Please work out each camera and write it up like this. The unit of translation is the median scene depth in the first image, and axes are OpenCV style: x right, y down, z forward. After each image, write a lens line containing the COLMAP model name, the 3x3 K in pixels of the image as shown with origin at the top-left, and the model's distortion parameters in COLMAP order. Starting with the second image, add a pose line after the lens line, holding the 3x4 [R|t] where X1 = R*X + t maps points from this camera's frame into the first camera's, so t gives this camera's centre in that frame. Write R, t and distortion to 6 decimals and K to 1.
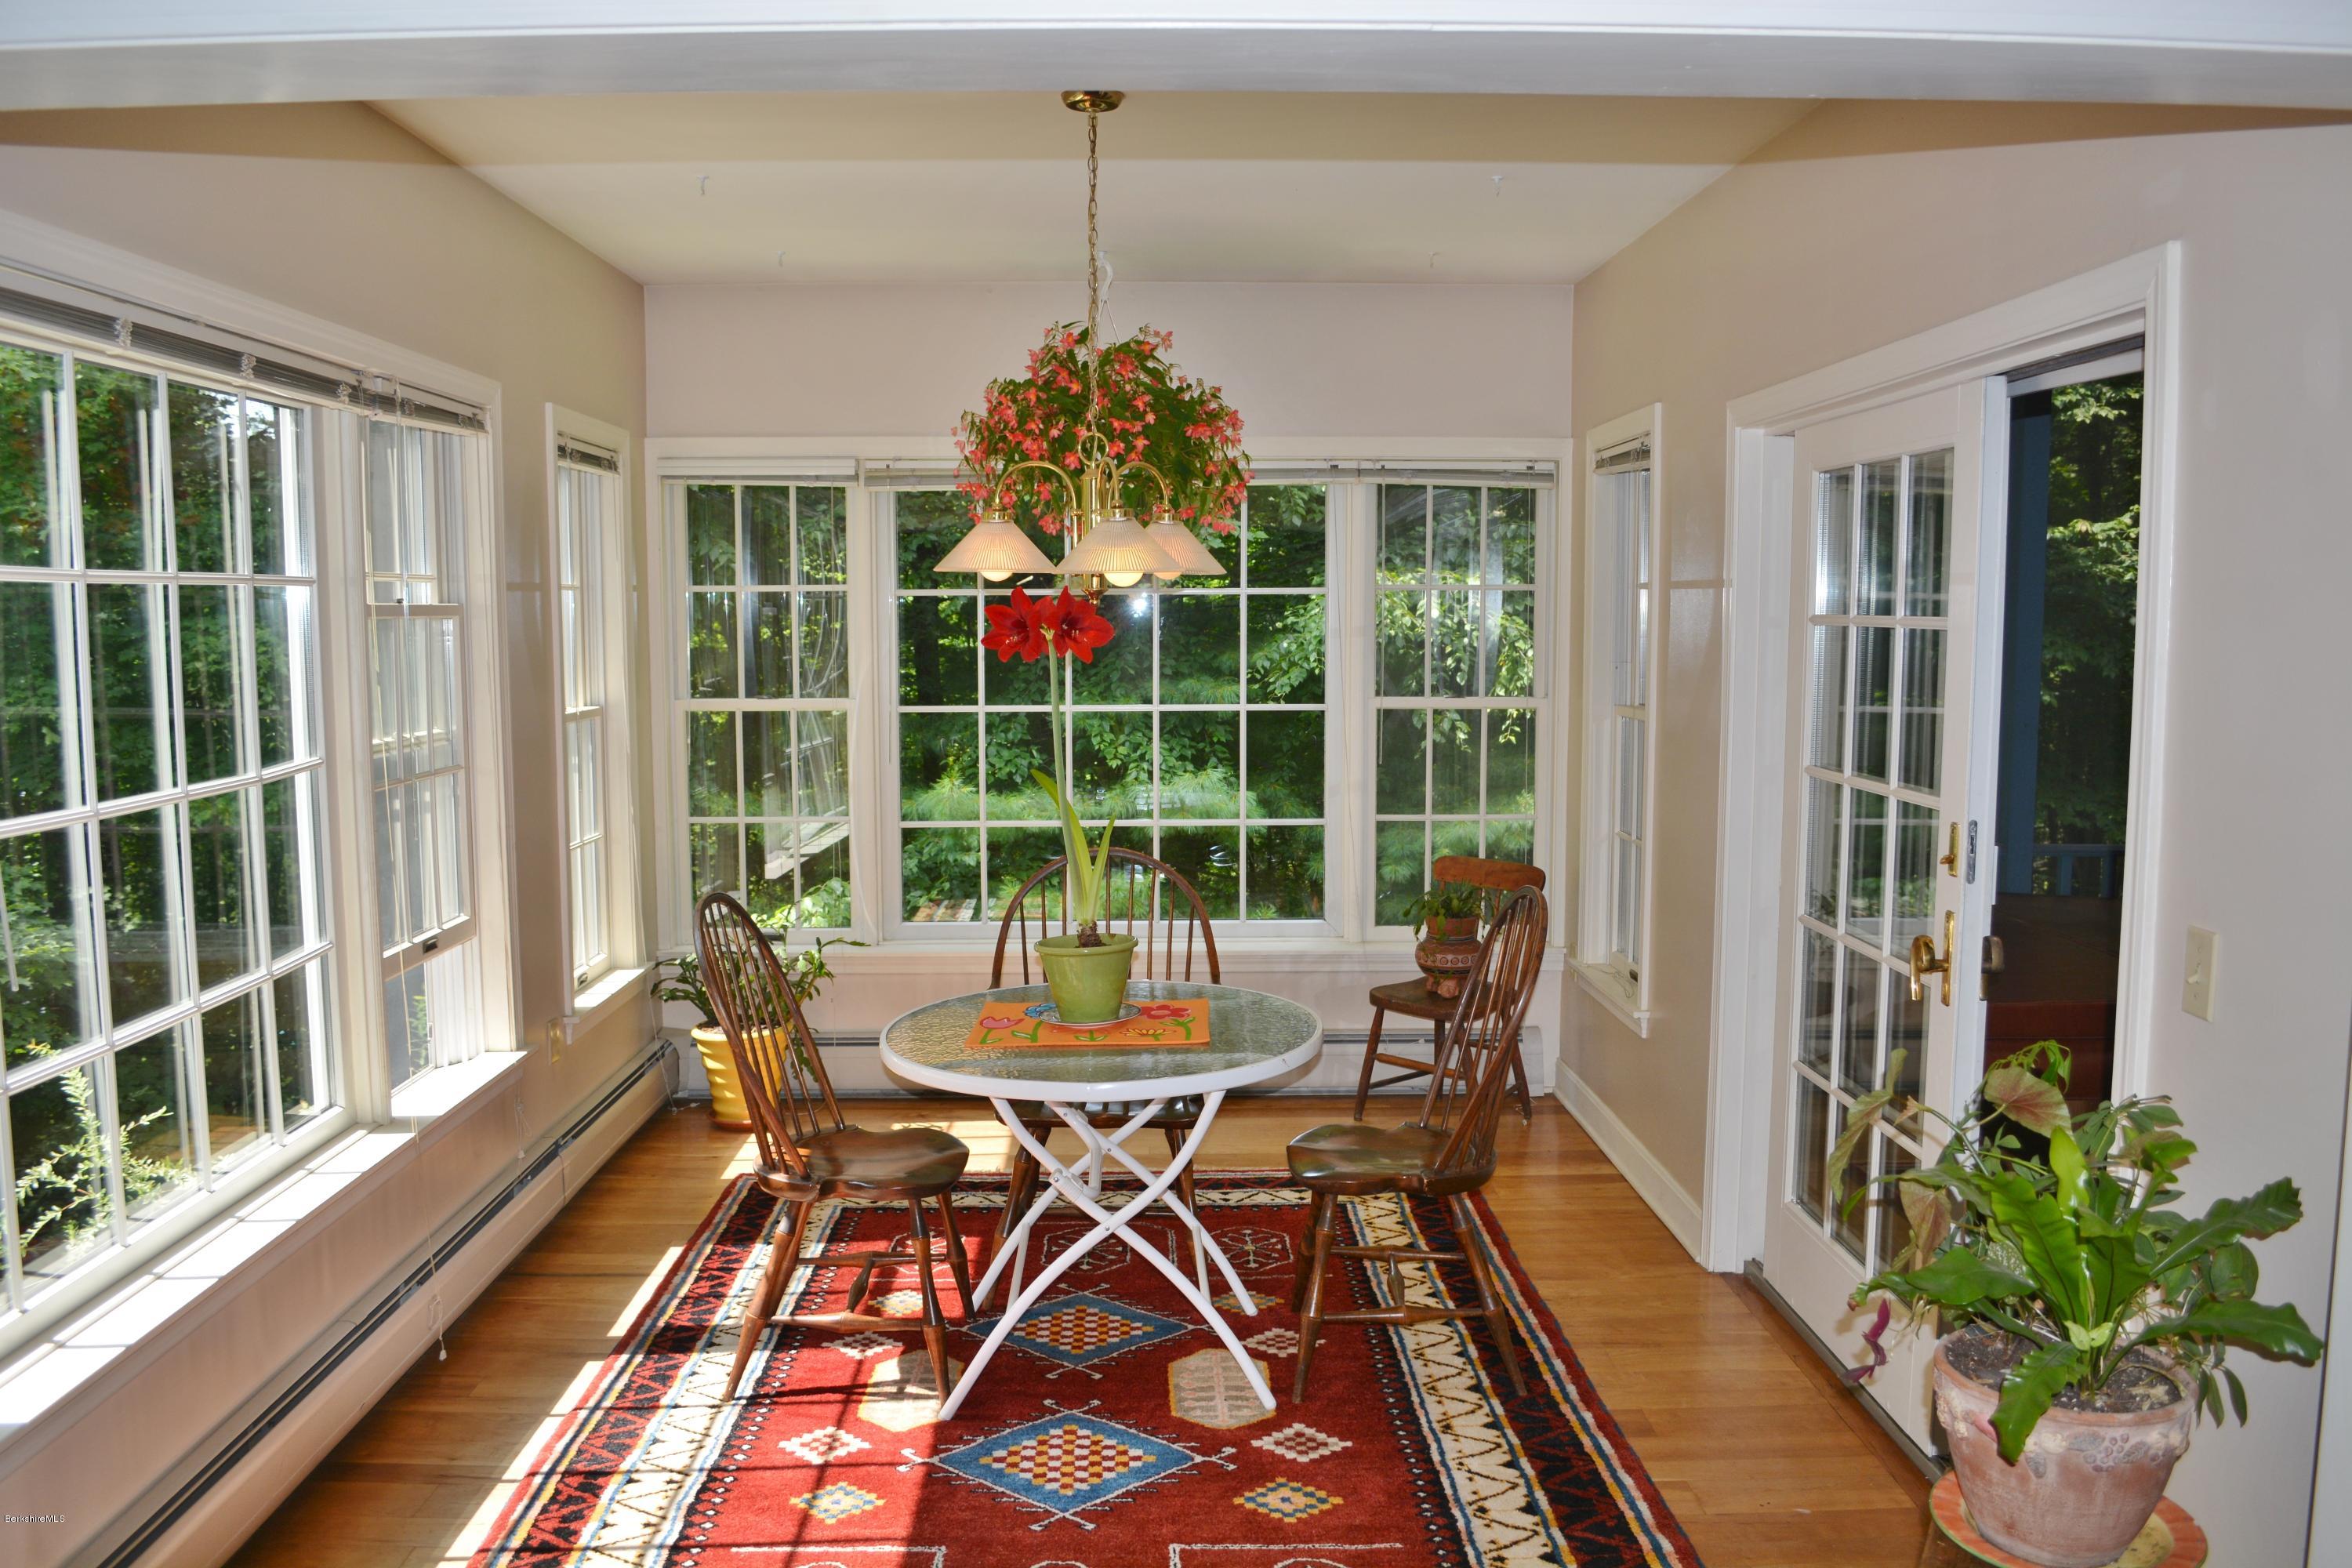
lens RADIAL K [[1853.7, 0, 1171.6], [0, 1853.7, 808.3], [0, 0, 1]] dist [-0.072752, 0.000549]
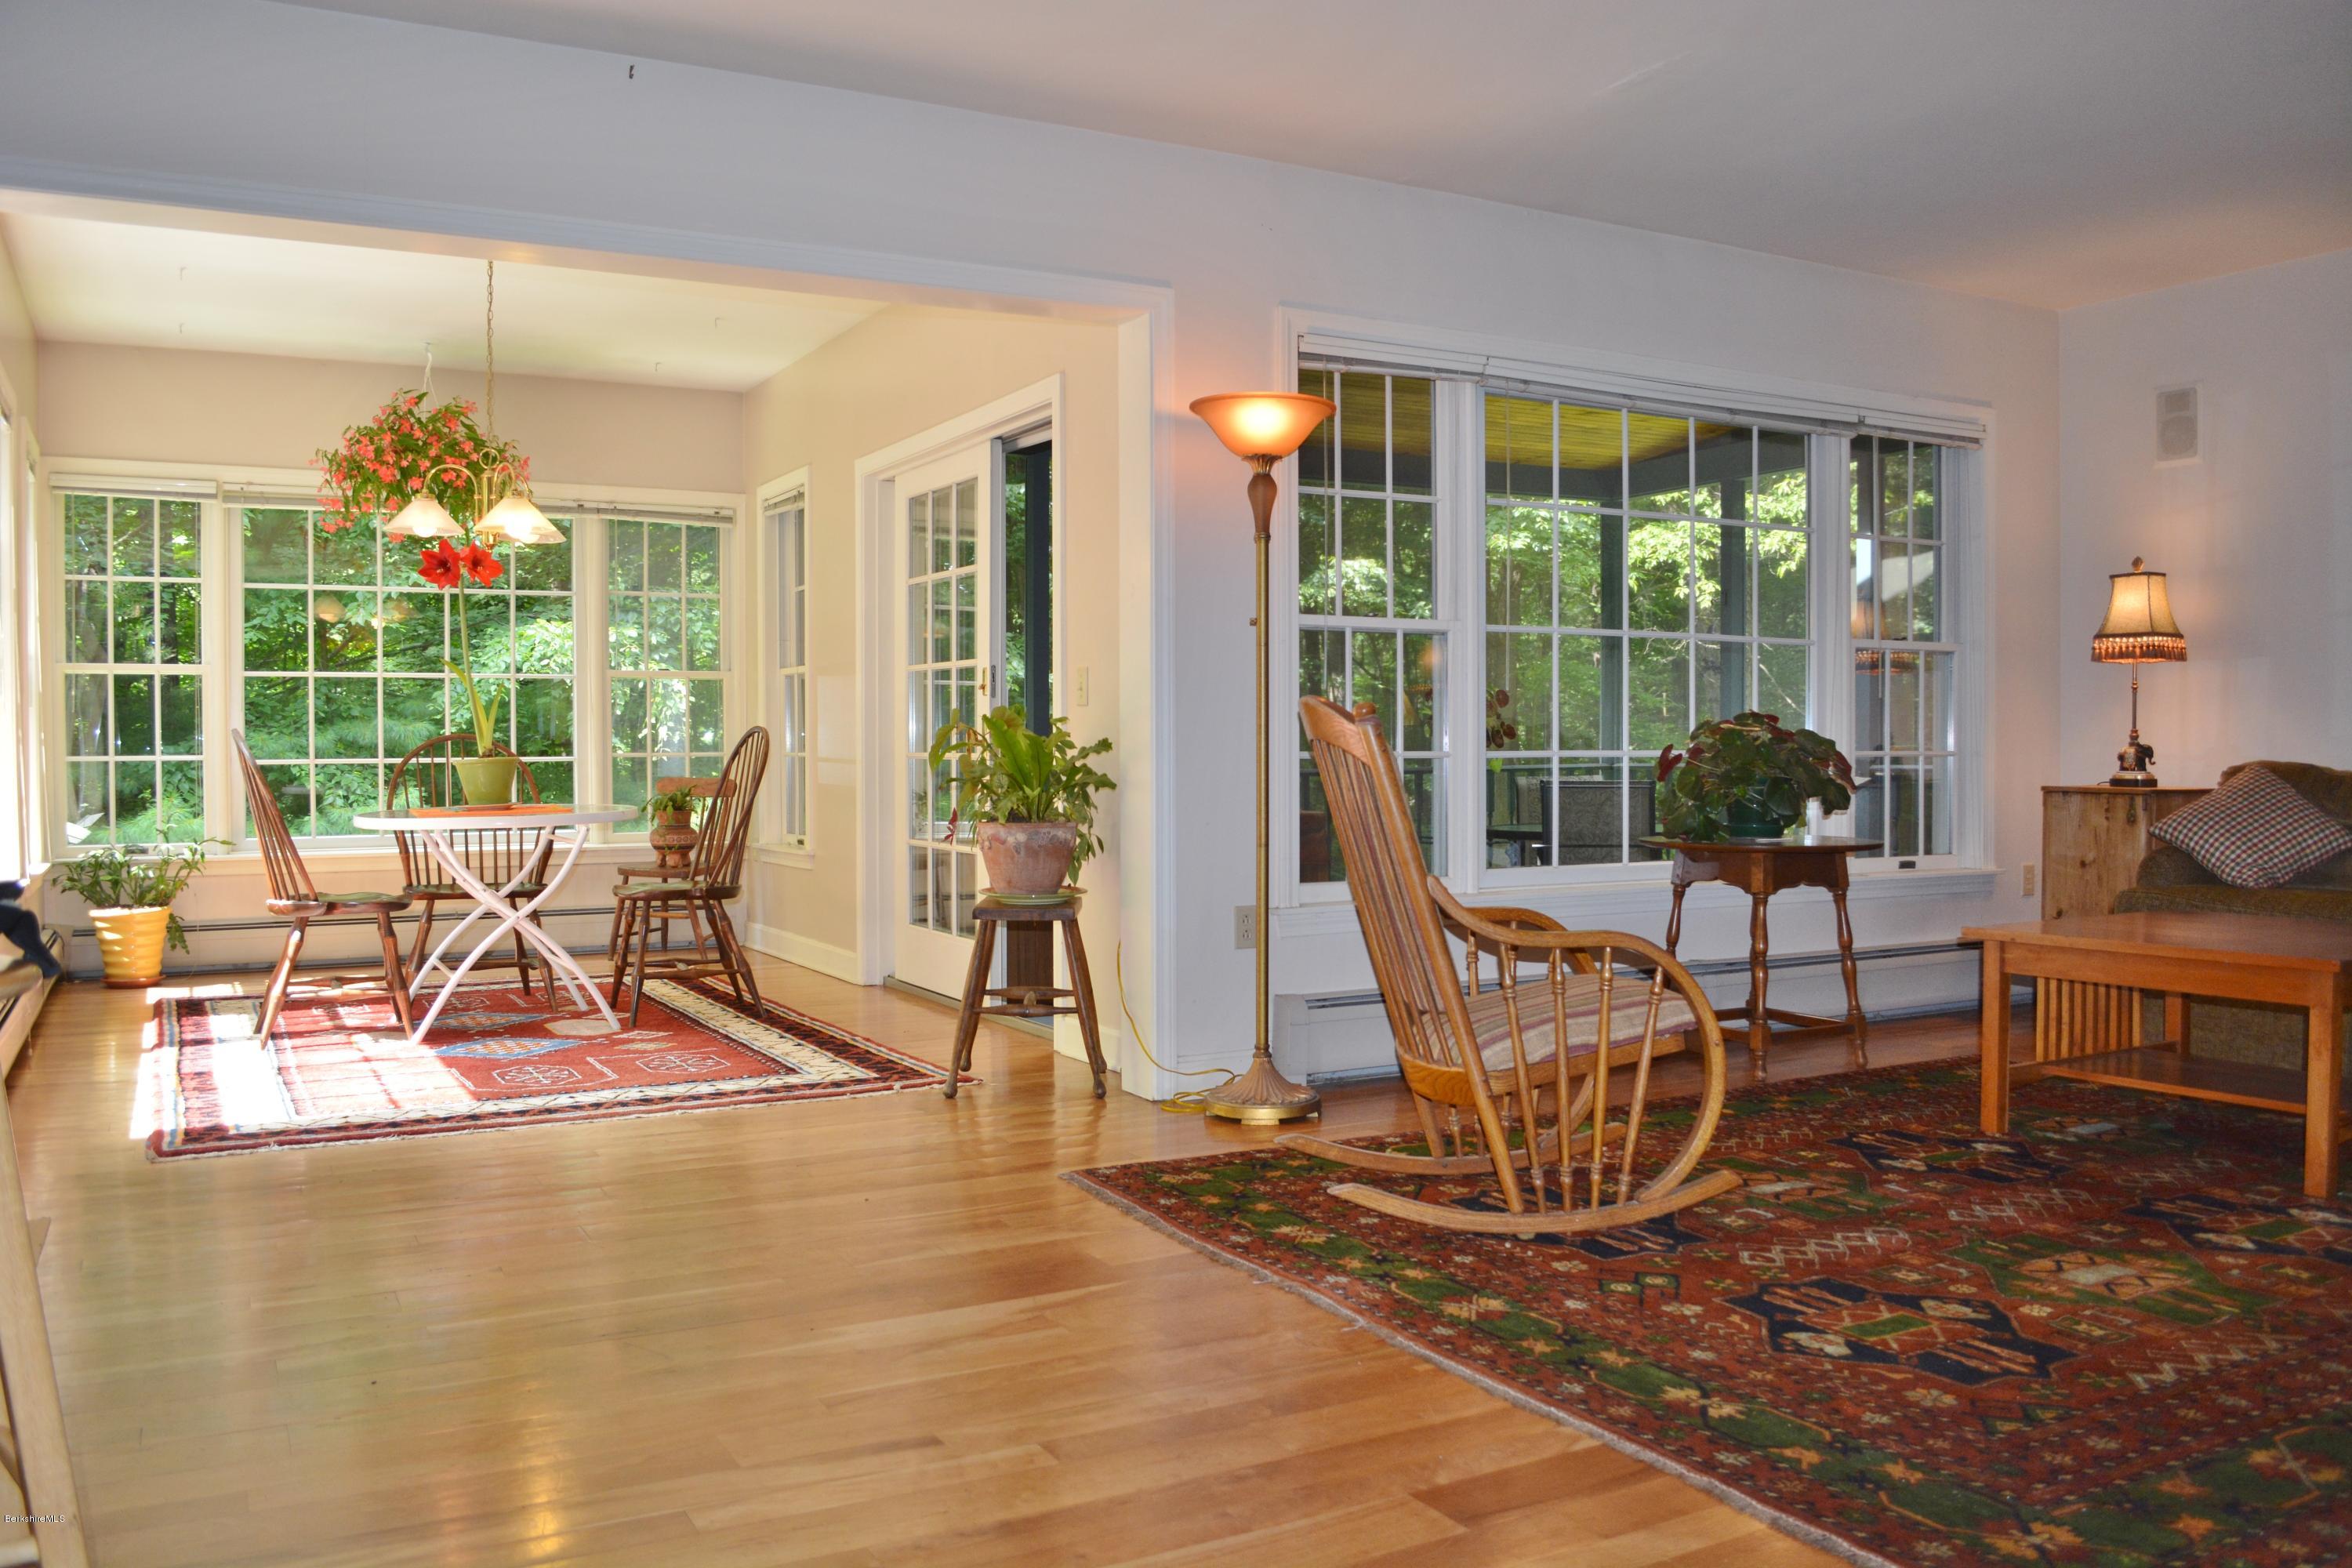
lens RADIAL K [[1853.7, 0, 1188.6], [0, 1853.7, 787.2], [0, 0, 1]] dist [-0.072752, 0.000549]
pose [[0.881532, -0.014337, 0.471907, -0.253850], [0.053309, 0.996169, -0.069317, 0.231830], [-0.469106, 0.086262, 0.878919, -0.671382]]
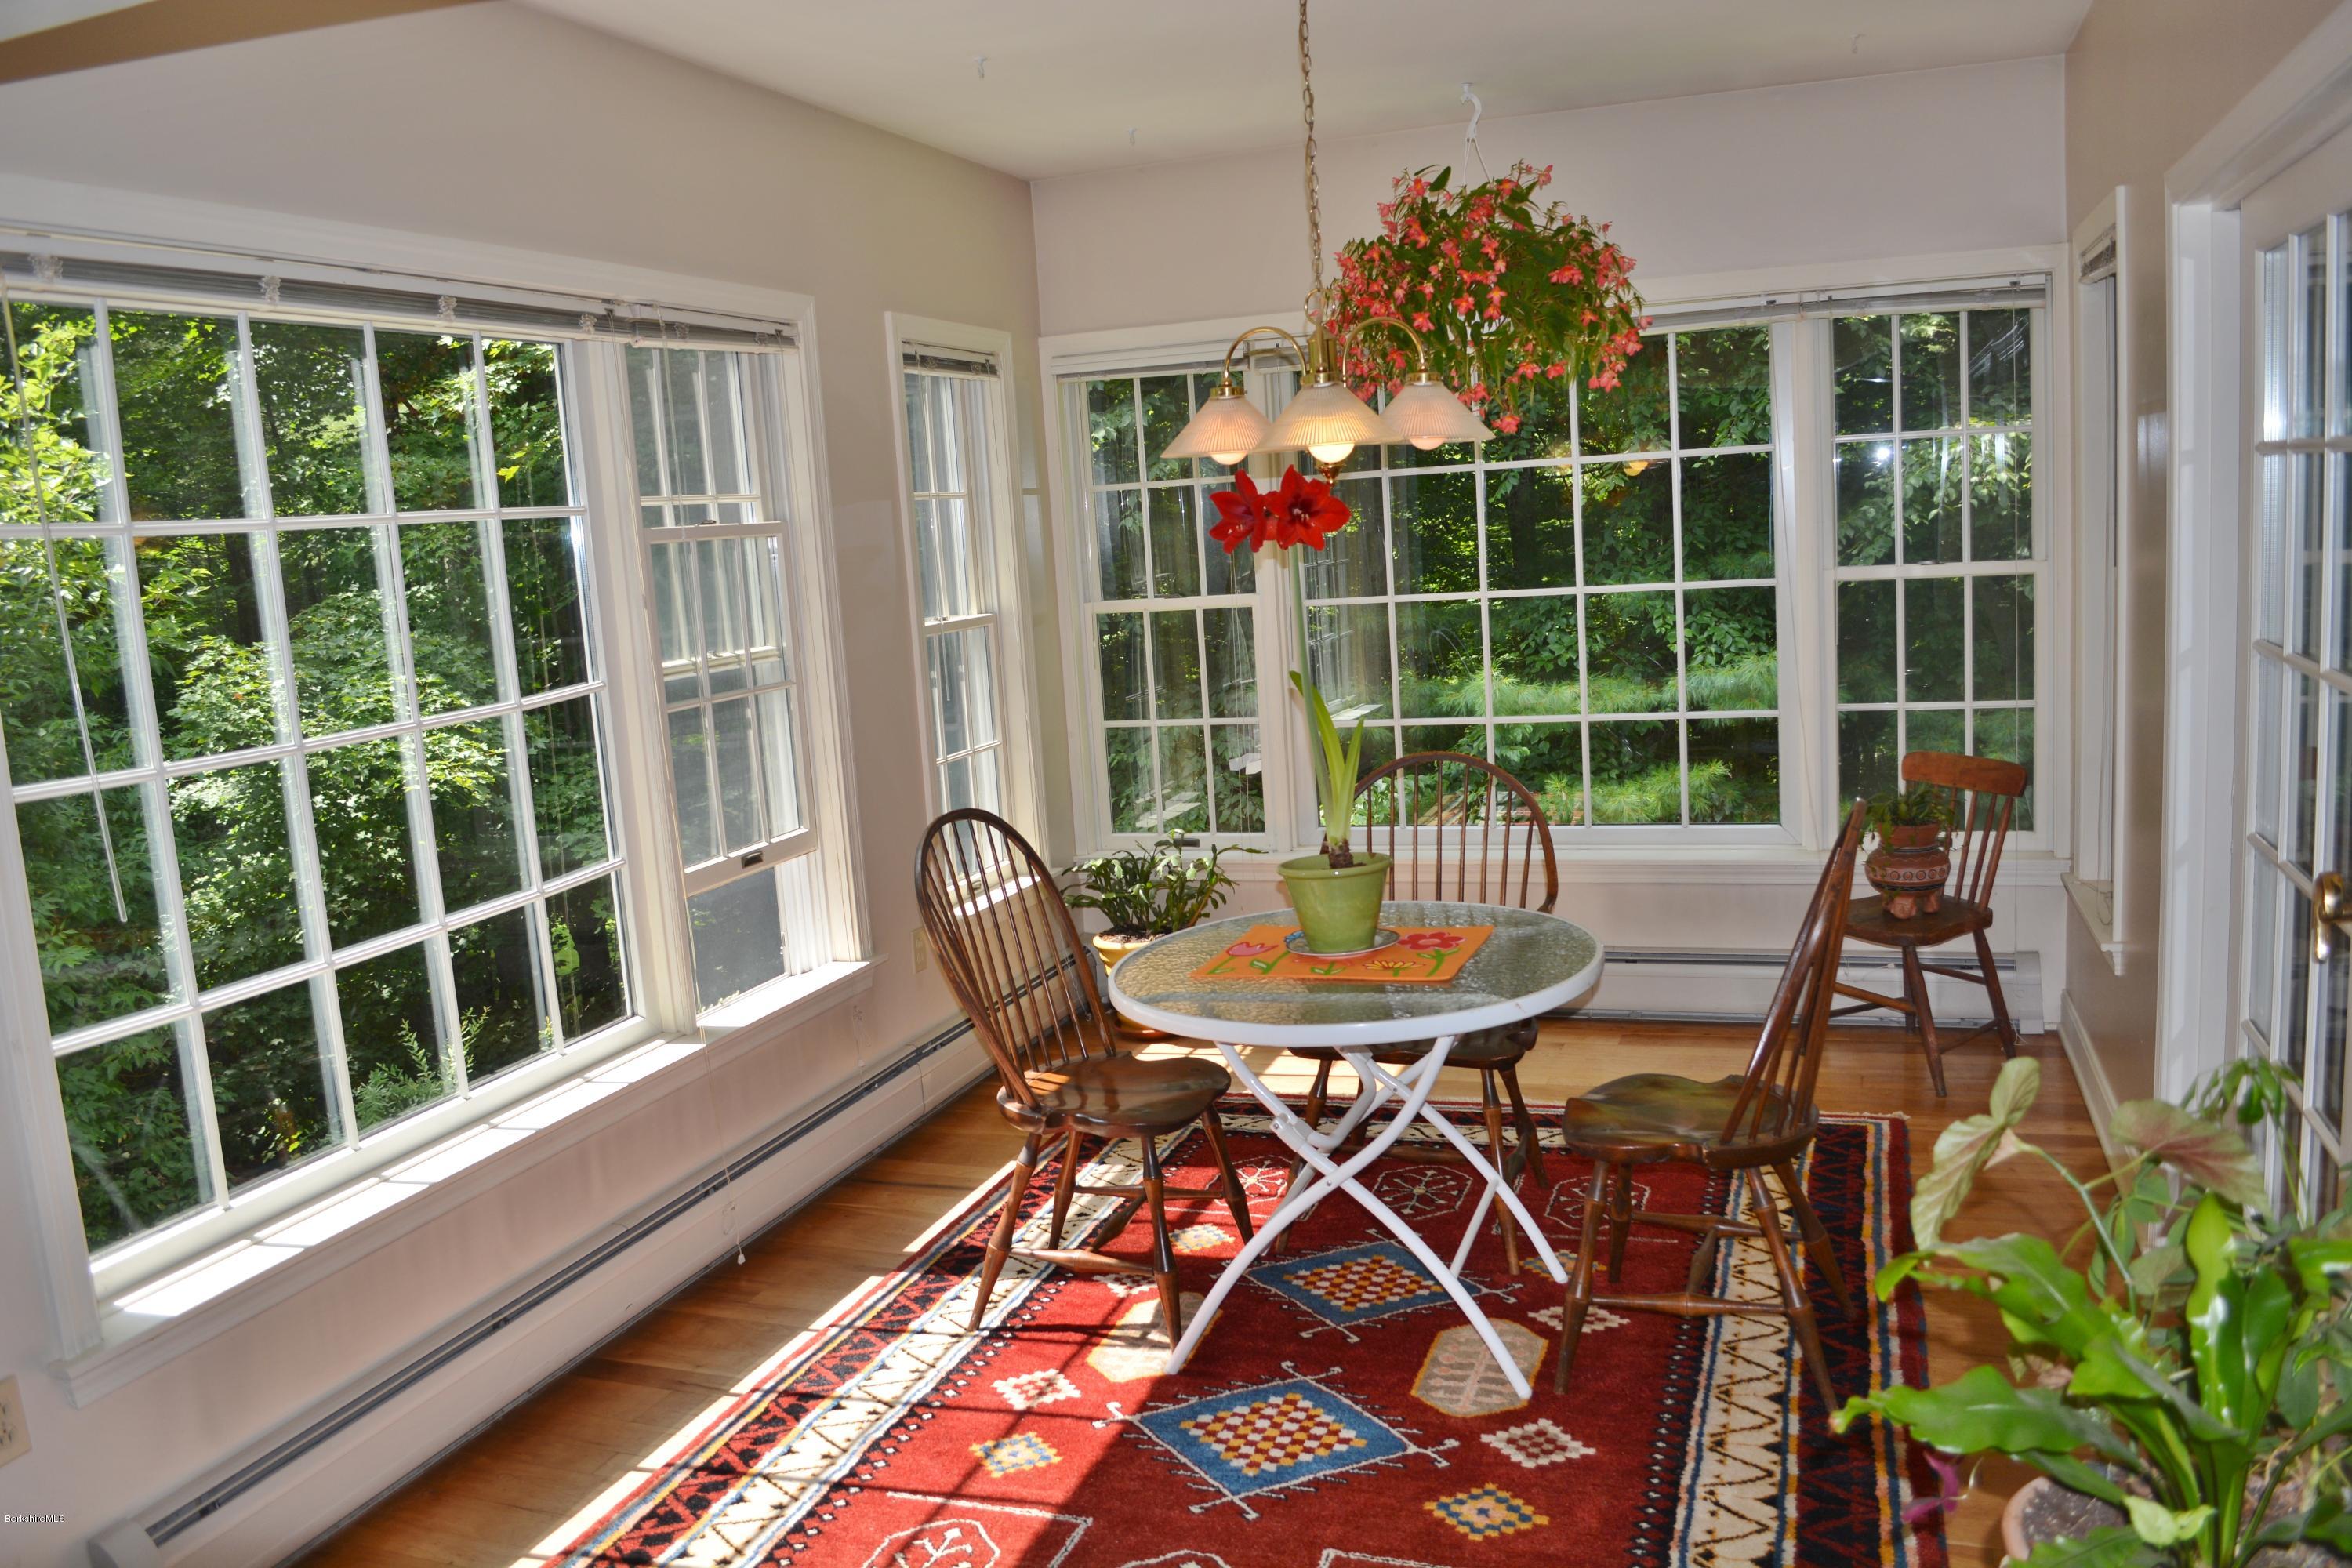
lens RADIAL K [[1853.7, 0, 1175.9], [0, 1853.7, 798.8], [0, 0, 1]] dist [-0.072752, 0.000549]
pose [[0.933323, -0.004075, -0.359014, 0.199051], [0.024366, 0.998349, 0.052015, -0.006928], [0.358209, -0.057294, 0.931882, 0.134011]]
